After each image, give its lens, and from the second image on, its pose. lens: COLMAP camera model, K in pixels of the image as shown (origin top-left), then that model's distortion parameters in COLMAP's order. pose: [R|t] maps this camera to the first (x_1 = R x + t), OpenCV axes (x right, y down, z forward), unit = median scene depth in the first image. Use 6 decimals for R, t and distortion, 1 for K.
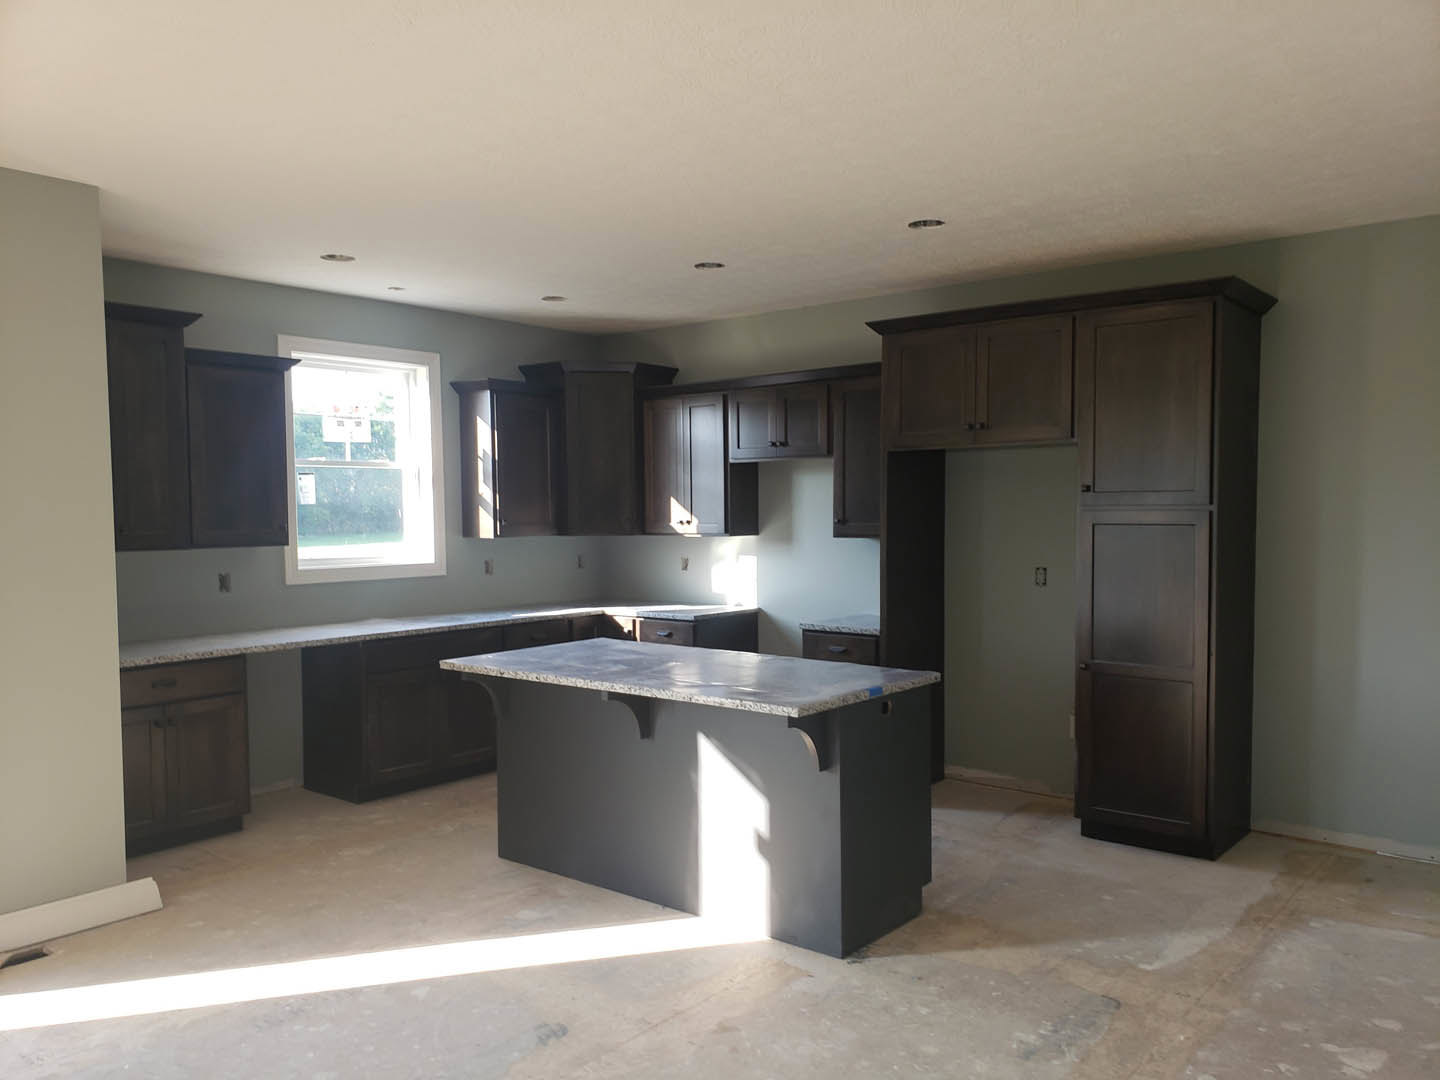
lens RADIAL K [[1136.5, 0, 719.9], [0, 1136.5, 524.7], [0, 0, 1]] dist [0.012266, 0.008401]
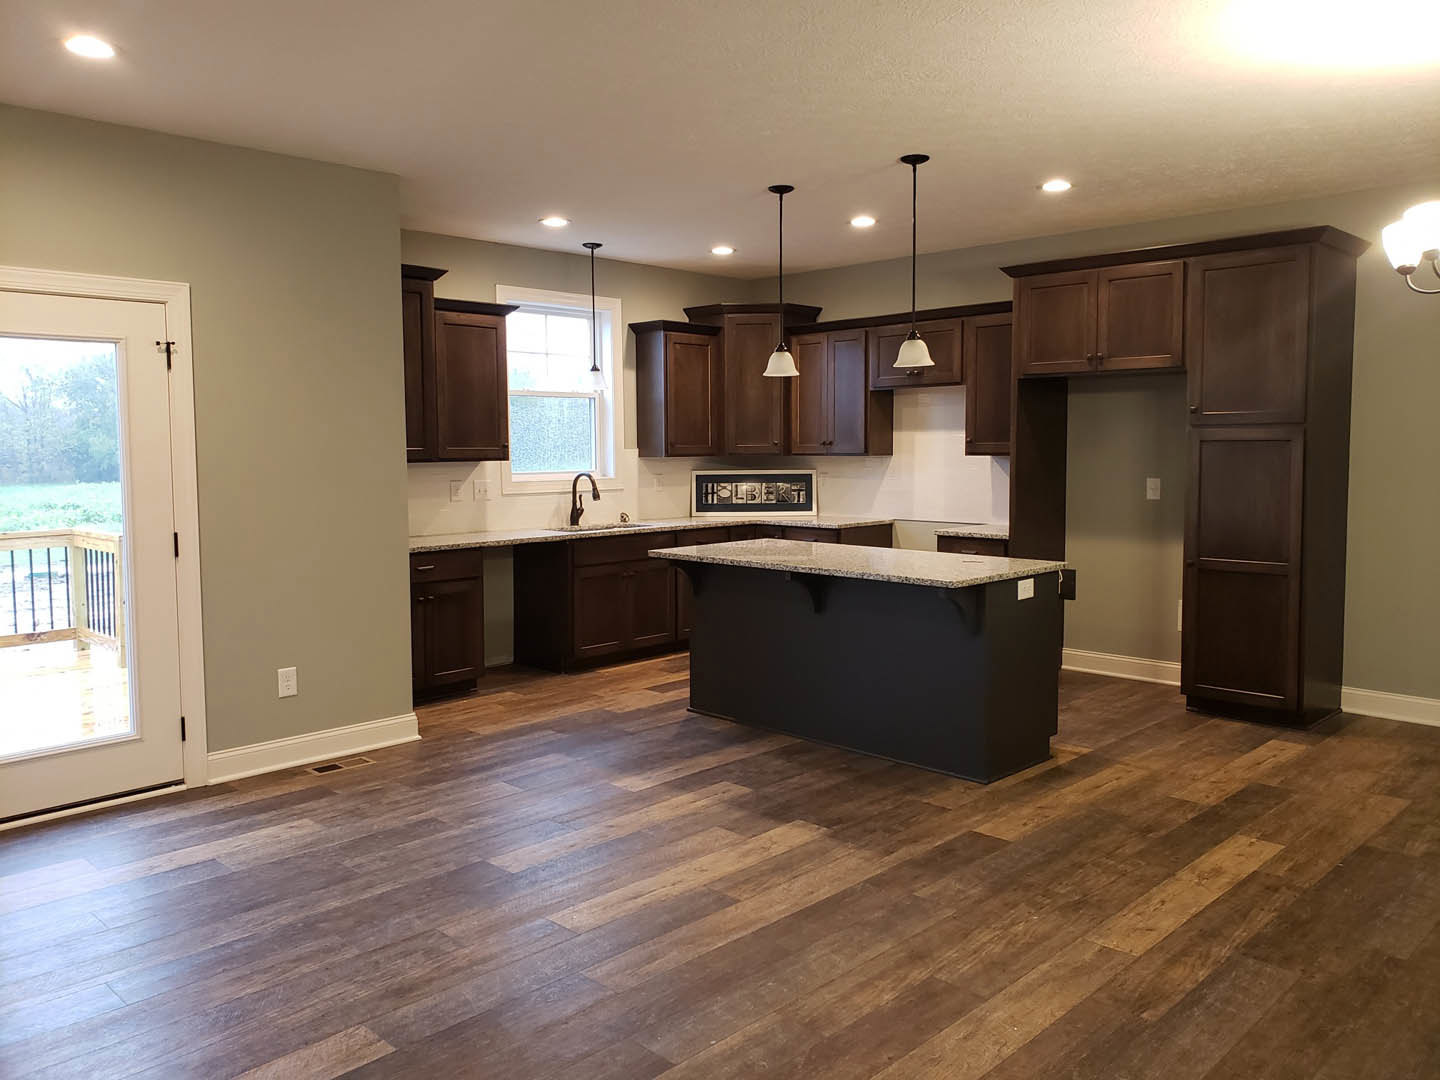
lens RADIAL K [[1136.5, 0, 719.9], [0, 1136.5, 524.7], [0, 0, 1]] dist [0.012266, 0.008401]
pose [[0.995423, 0.004281, -0.095468, -0.039543], [0.000909, 0.998527, 0.054253, 0.019836], [0.095560, -0.054091, 0.993953, -0.177635]]
